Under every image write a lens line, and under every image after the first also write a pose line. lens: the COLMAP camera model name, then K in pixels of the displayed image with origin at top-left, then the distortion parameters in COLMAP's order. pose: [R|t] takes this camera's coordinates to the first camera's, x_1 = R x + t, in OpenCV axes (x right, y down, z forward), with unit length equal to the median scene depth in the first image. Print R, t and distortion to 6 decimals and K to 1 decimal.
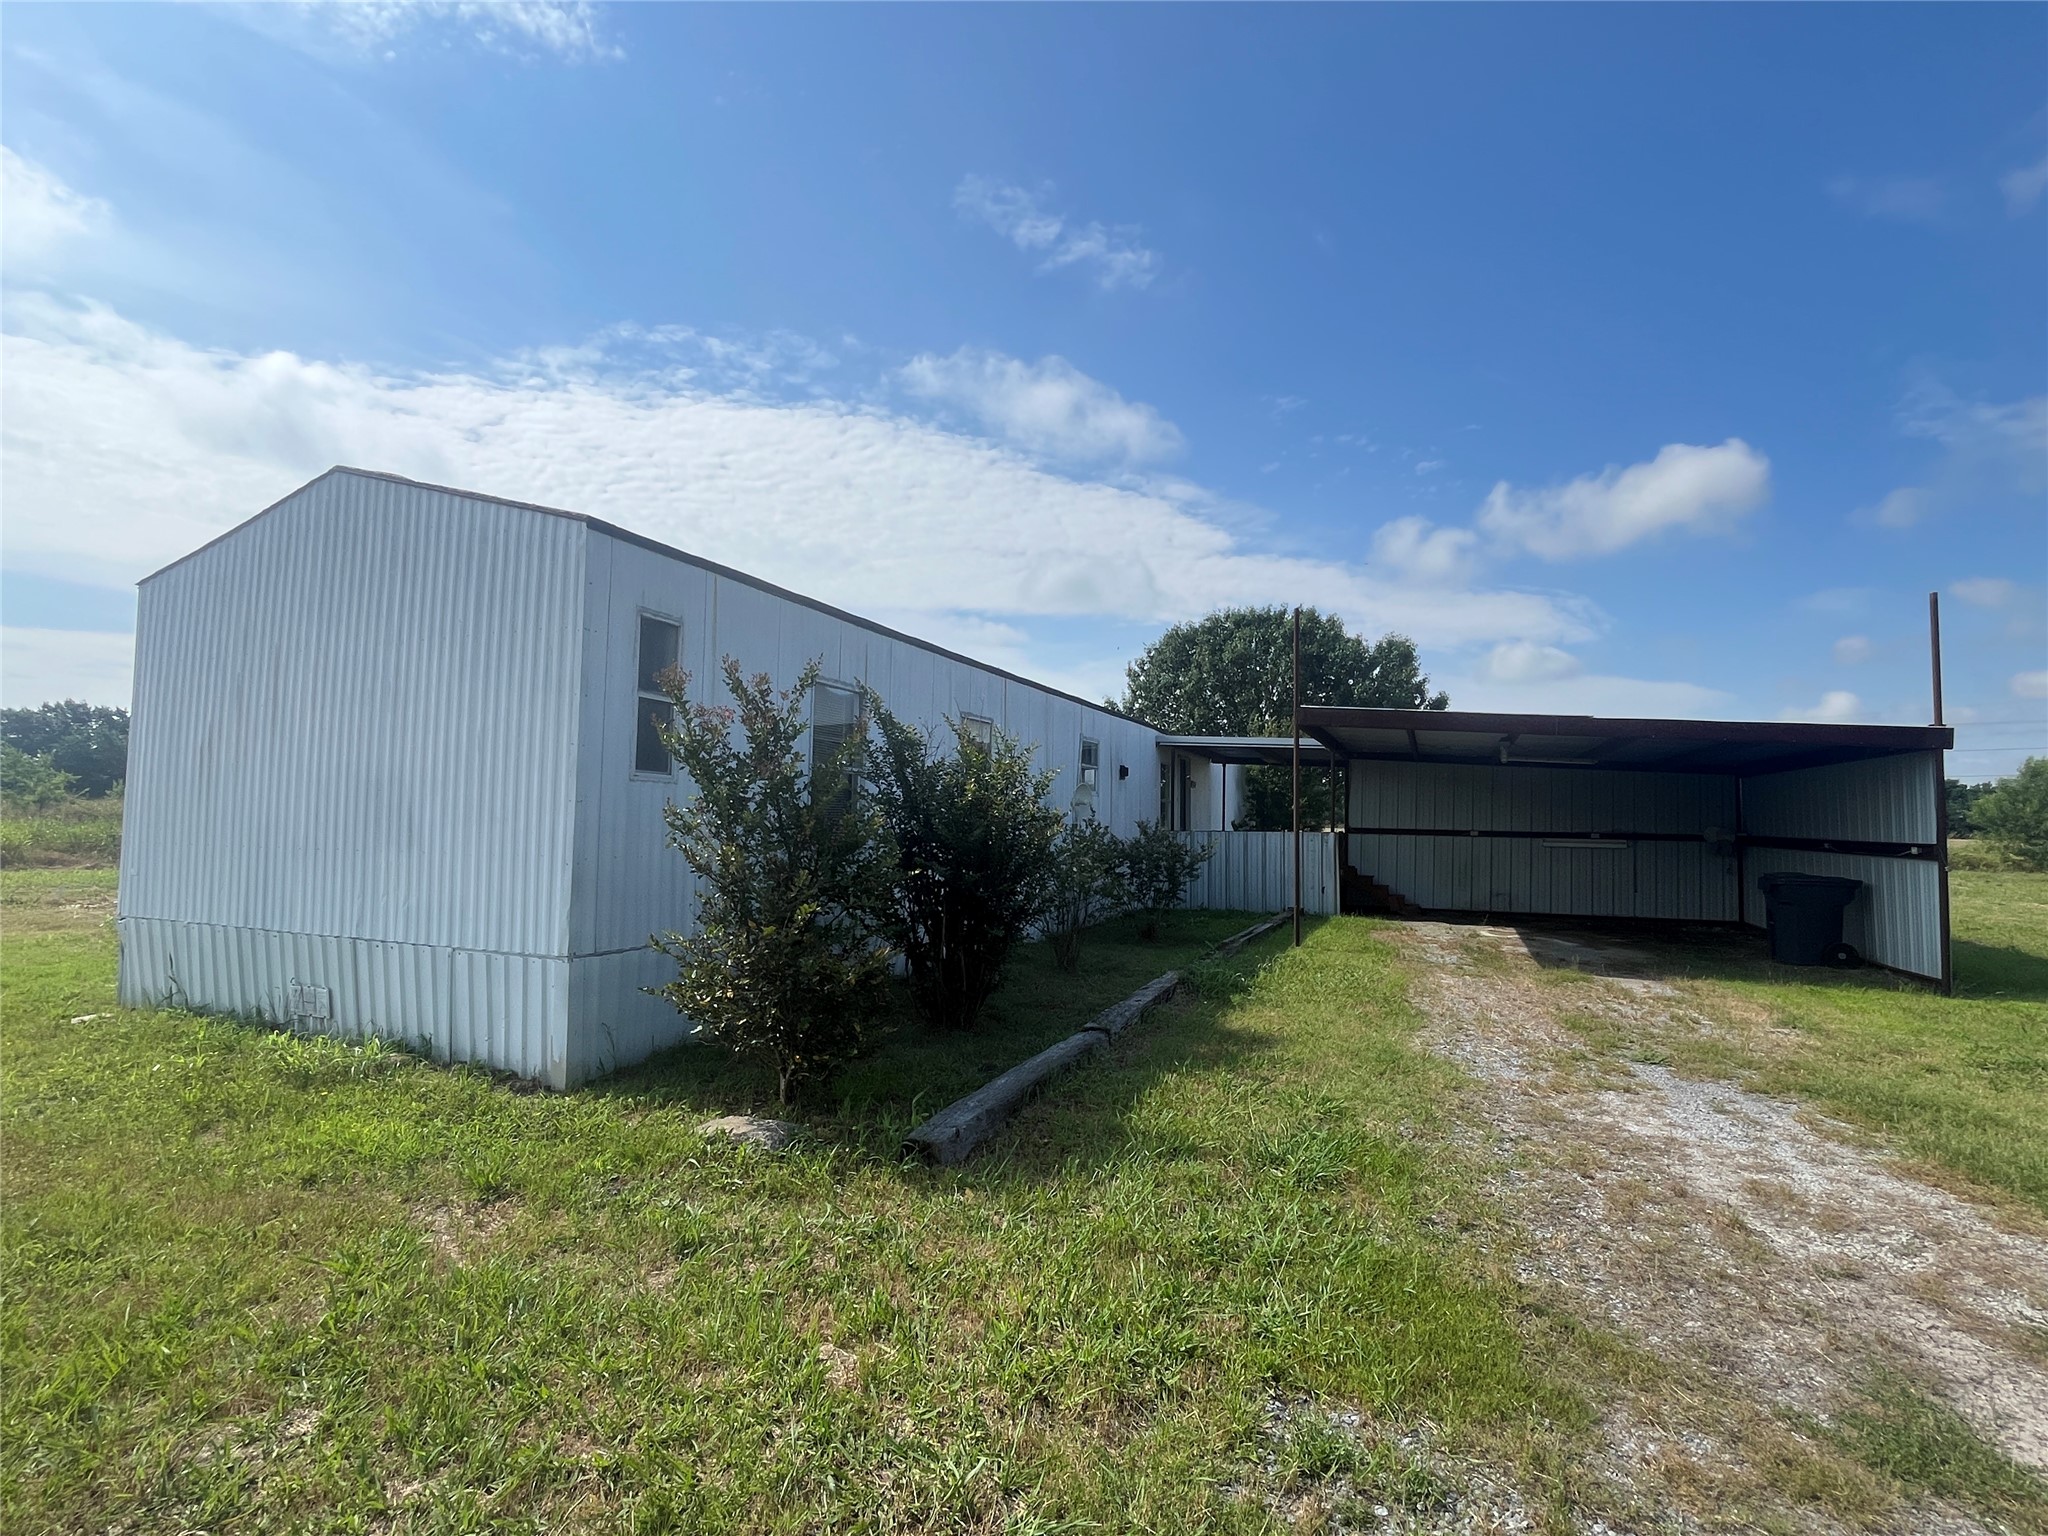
lens RADIAL K [[968.3, 0, 1024.0], [0, 968.3, 768.0], [0, 0, 1]] dist [-0.003879, 0.000158]
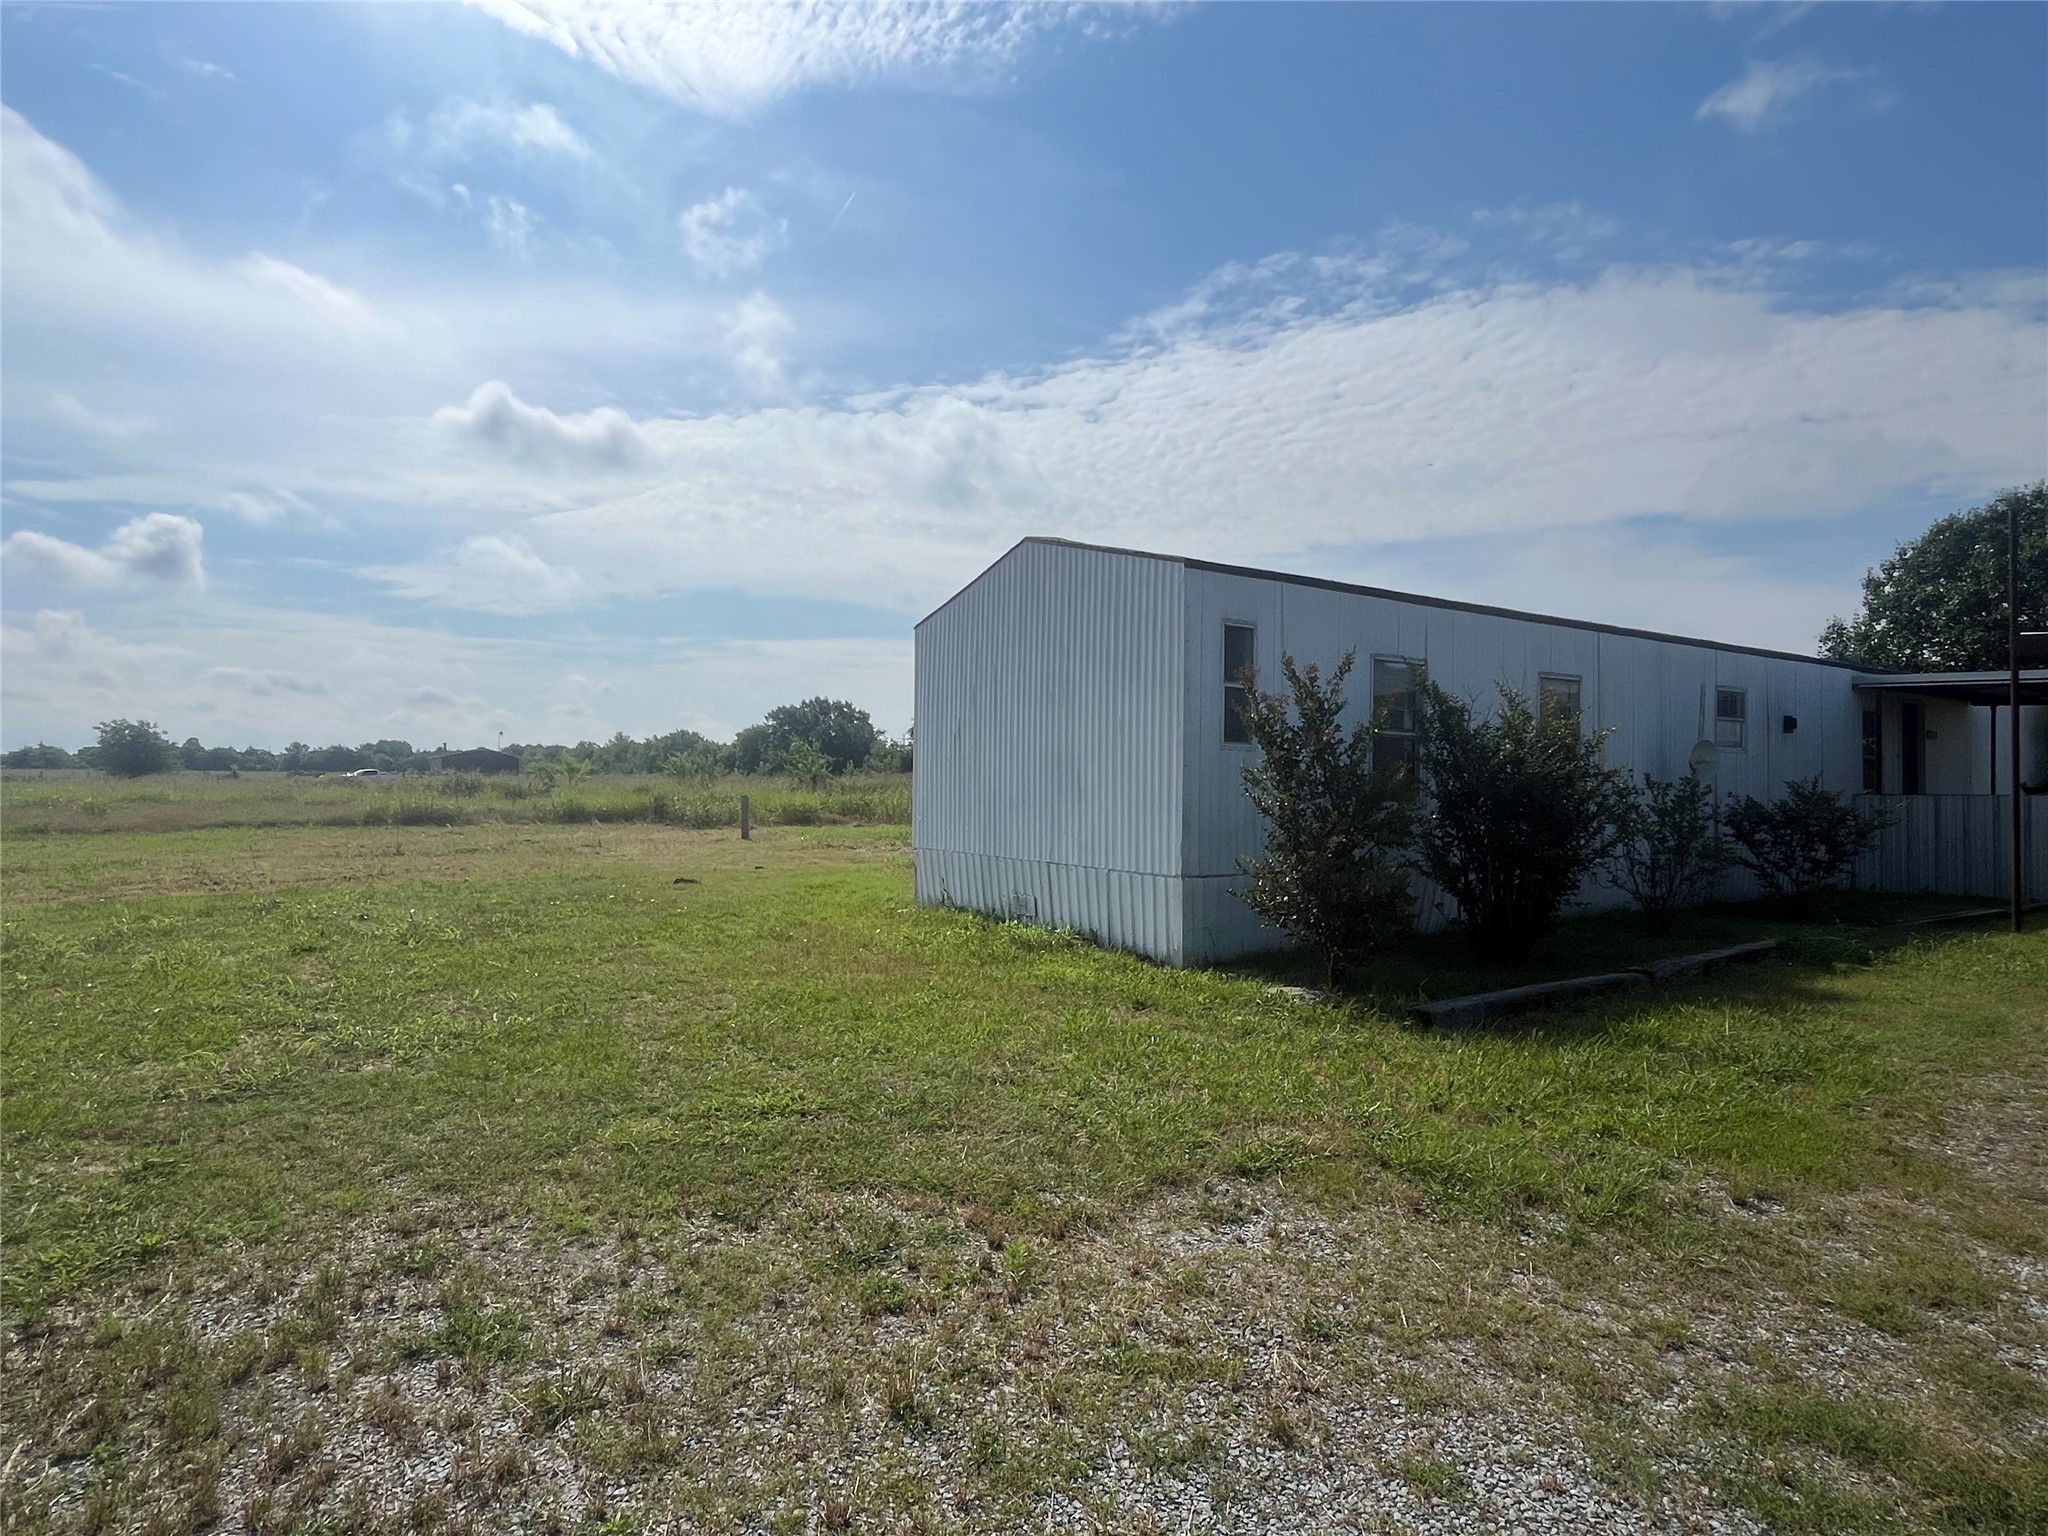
lens RADIAL K [[1079.7, 0, 1002.9], [0, 1079.7, 768.7], [0, 0, 1]] dist [-0.004395, -0.000908]
pose [[0.818554, -0.016328, -0.574198, 0.188815], [0.035237, 0.999141, 0.021822, -0.003410], [0.573348, -0.038096, 0.818426, -0.367163]]
